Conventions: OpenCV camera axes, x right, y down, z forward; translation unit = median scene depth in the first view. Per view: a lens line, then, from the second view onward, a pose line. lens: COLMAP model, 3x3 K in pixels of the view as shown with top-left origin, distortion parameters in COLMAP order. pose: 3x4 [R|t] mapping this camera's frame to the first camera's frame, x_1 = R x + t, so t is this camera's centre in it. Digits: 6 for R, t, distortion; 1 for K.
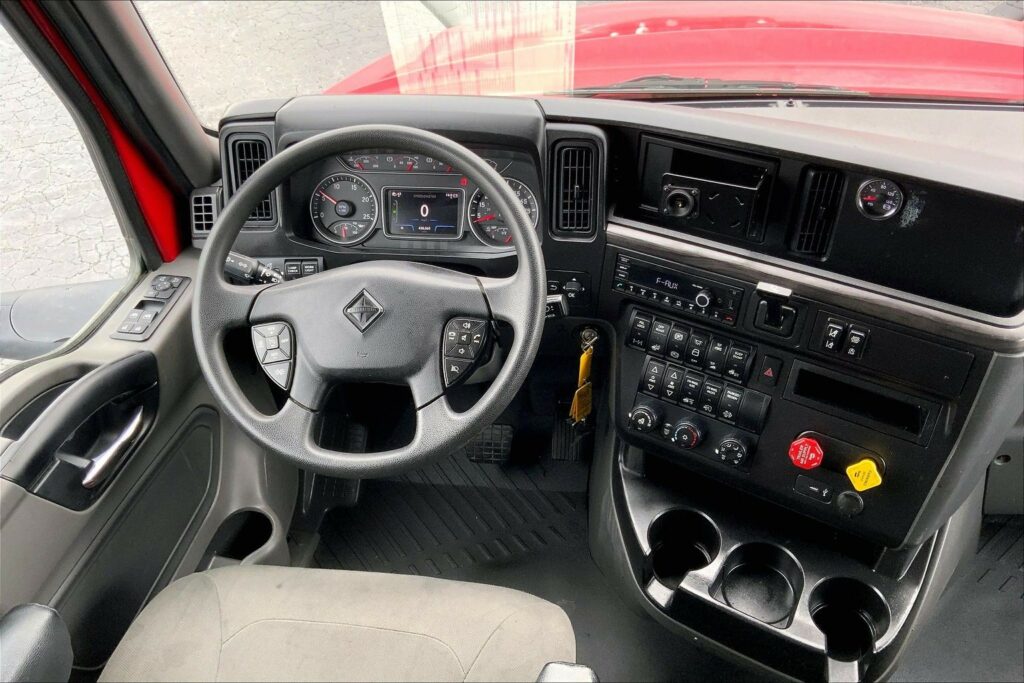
lens RADIAL K [[828.8, 0, 512.0], [0, 828.8, 341.5], [0, 0, 1]] dist [0.103690, -0.238332]
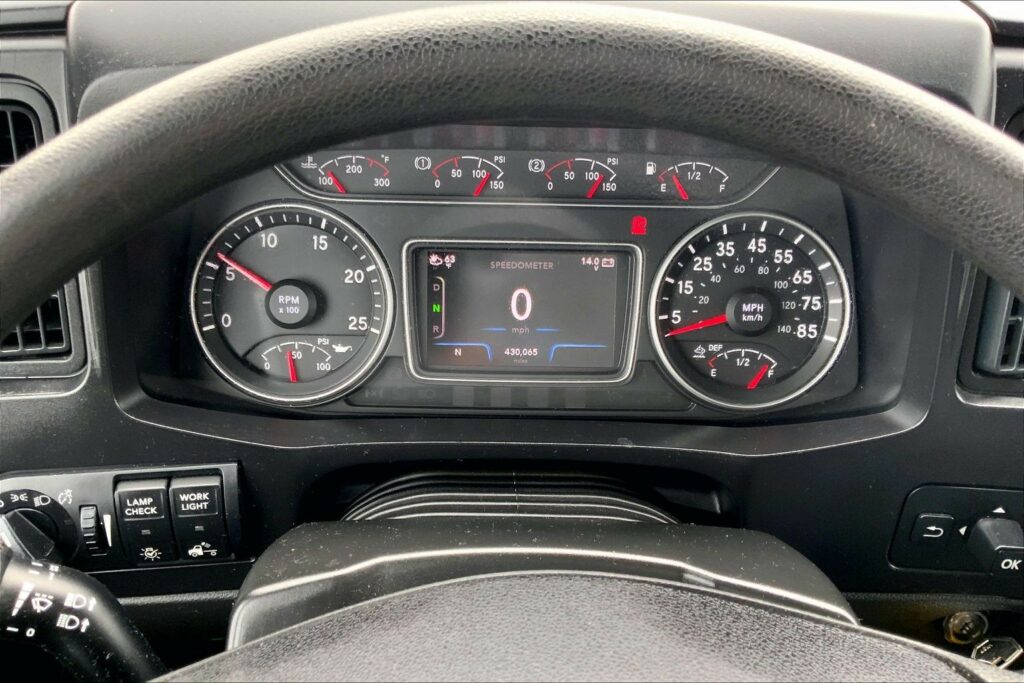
lens RADIAL K [[847.5, 0, 512.0], [0, 847.5, 341.5], [0, 0, 1]] dist [0.092389, -0.150036]
pose [[0.989257, -0.028886, 0.143308, -0.181883], [0.029364, 0.999568, -0.001224, -0.157401], [-0.143211, 0.005419, 0.989677, 0.709218]]
